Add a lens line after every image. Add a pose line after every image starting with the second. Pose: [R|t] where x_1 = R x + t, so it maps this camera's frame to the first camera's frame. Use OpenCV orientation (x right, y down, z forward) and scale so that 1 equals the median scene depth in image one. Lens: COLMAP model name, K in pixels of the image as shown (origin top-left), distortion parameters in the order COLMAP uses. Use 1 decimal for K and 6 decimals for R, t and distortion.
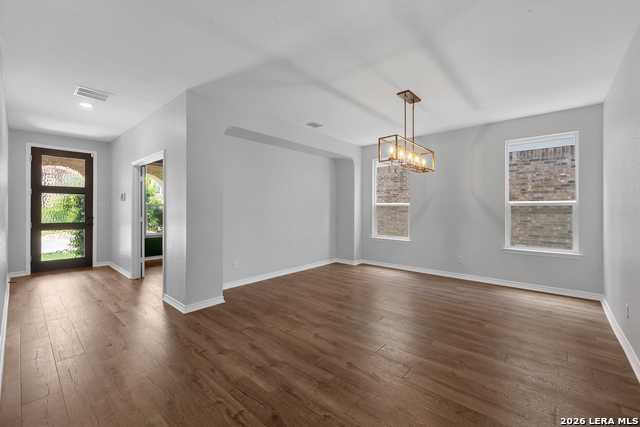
lens RADIAL K [[265.3, 0, 318.3], [0, 265.3, 205.6], [0, 0, 1]] dist [-0.000109, -0.000099]
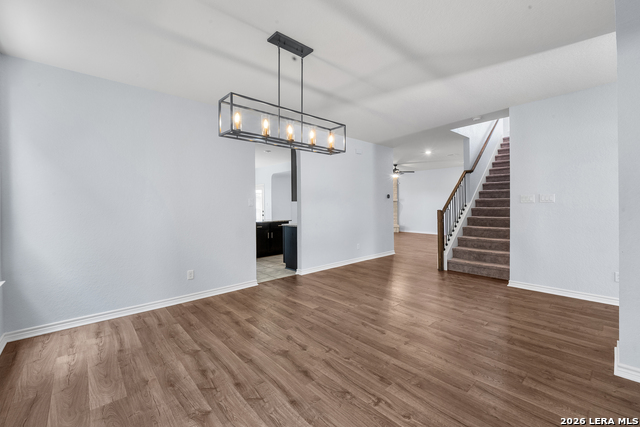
lens RADIAL K [[265.3, 0, 318.3], [0, 265.3, 205.6], [0, 0, 1]] dist [-0.000109, -0.000099]
pose [[-0.992439, 0.007605, 0.122506, 0.158533], [0.006175, 0.999908, -0.012044, 0.017712], [-0.122586, -0.011197, -0.992395, 1.414113]]
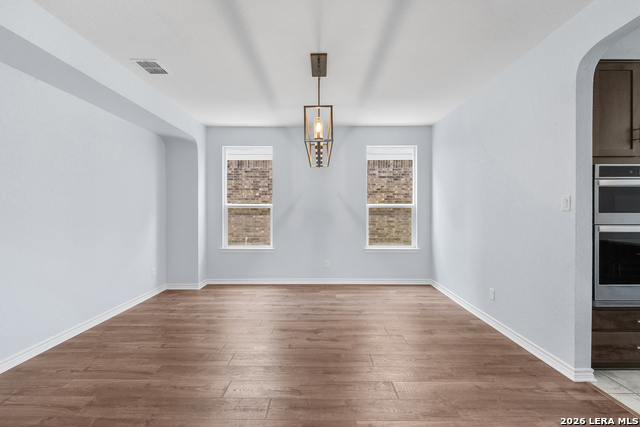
lens RADIAL K [[274.4, 0, 321.2], [0, 274.4, 205.8], [0, 0, 1]] dist [0.000180, -0.000050]
pose [[0.756335, 0.011707, 0.654080, -0.149303], [-0.005832, 0.999921, -0.011153, 0.007566], [-0.654158, 0.004620, 0.756344, 0.331246]]
